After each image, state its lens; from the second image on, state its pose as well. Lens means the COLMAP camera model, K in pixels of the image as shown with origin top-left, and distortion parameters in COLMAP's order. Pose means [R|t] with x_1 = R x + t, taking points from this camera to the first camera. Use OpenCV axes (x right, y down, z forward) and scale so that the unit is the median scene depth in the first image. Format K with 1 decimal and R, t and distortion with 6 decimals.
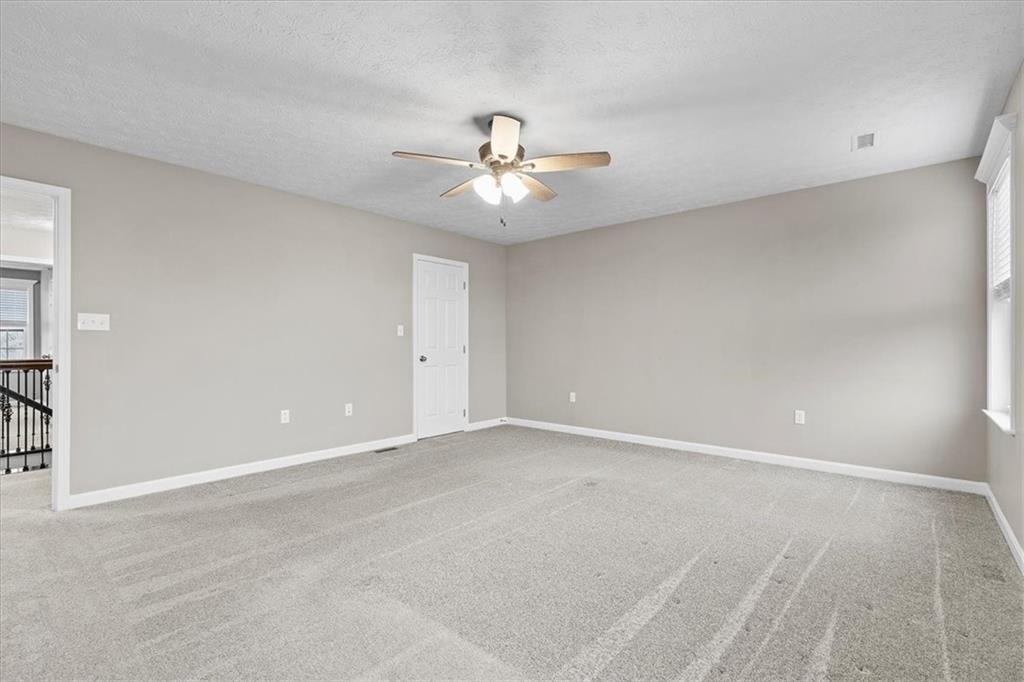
lens RADIAL K [[461.6, 0, 515.9], [0, 461.6, 343.0], [0, 0, 1]] dist [0.003750, 0.000209]
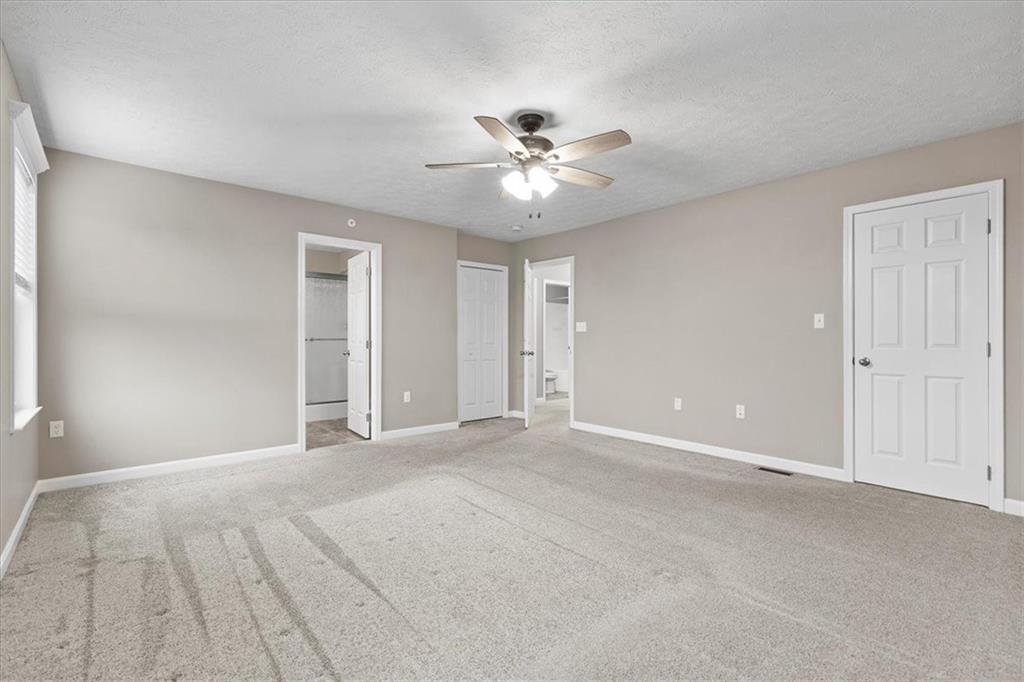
lens RADIAL K [[461.6, 0, 515.9], [0, 461.6, 343.0], [0, 0, 1]] dist [0.003750, 0.000209]
pose [[-0.140667, 0.002081, -0.990055, 0.744812], [-0.003204, 0.999992, 0.002557, 0.010713], [0.990052, 0.003532, -0.140659, 0.856841]]
